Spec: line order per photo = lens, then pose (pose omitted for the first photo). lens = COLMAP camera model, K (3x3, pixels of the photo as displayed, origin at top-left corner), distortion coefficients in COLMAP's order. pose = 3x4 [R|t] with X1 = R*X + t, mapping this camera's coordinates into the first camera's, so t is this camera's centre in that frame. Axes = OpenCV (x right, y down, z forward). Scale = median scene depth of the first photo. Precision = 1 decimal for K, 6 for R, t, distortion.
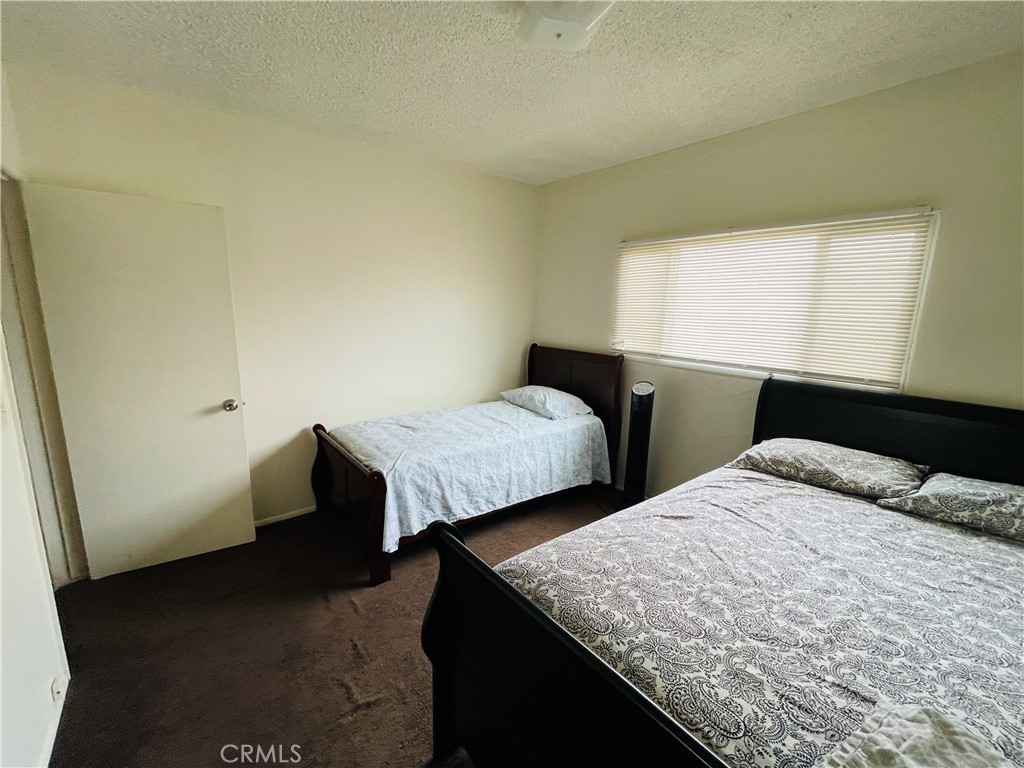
lens RADIAL K [[417.1, 0, 514.5], [0, 417.1, 381.9], [0, 0, 1]] dist [-0.001605, 0.000181]
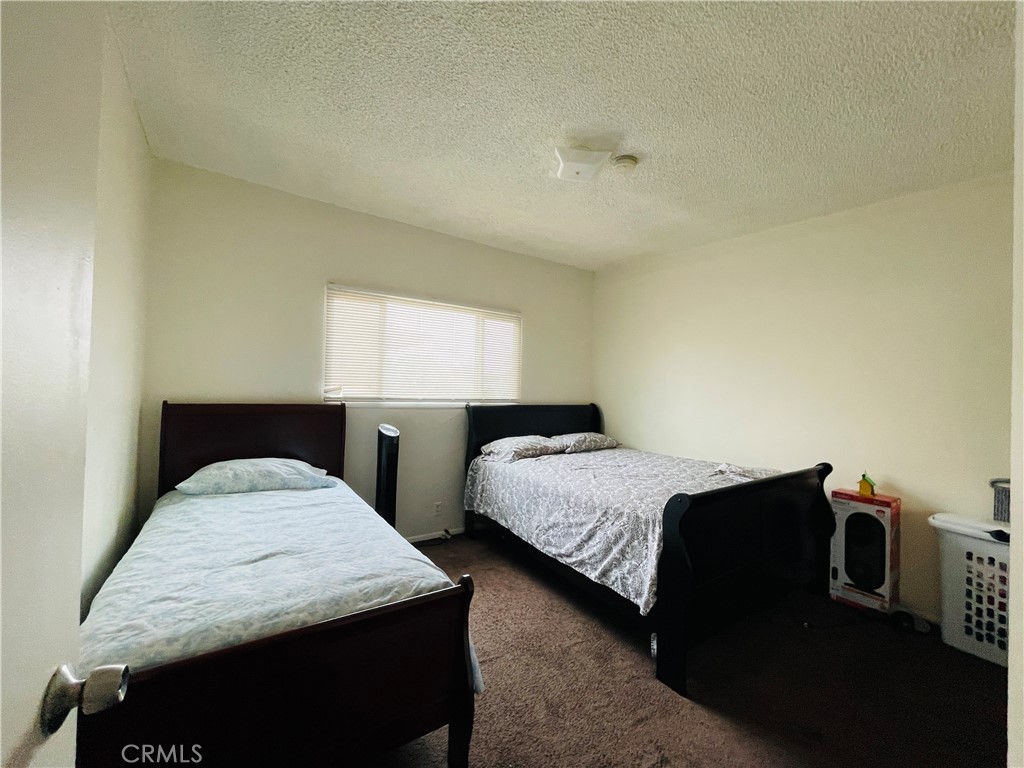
lens RADIAL K [[417.1, 0, 514.3], [0, 417.1, 384.4], [0, 0, 1]] dist [-0.001605, 0.000181]
pose [[0.082681, -0.012975, 0.996492, -0.720868], [0.156063, 0.987747, -0.000088, -0.050988], [-0.984281, 0.155523, 0.083693, 0.615625]]
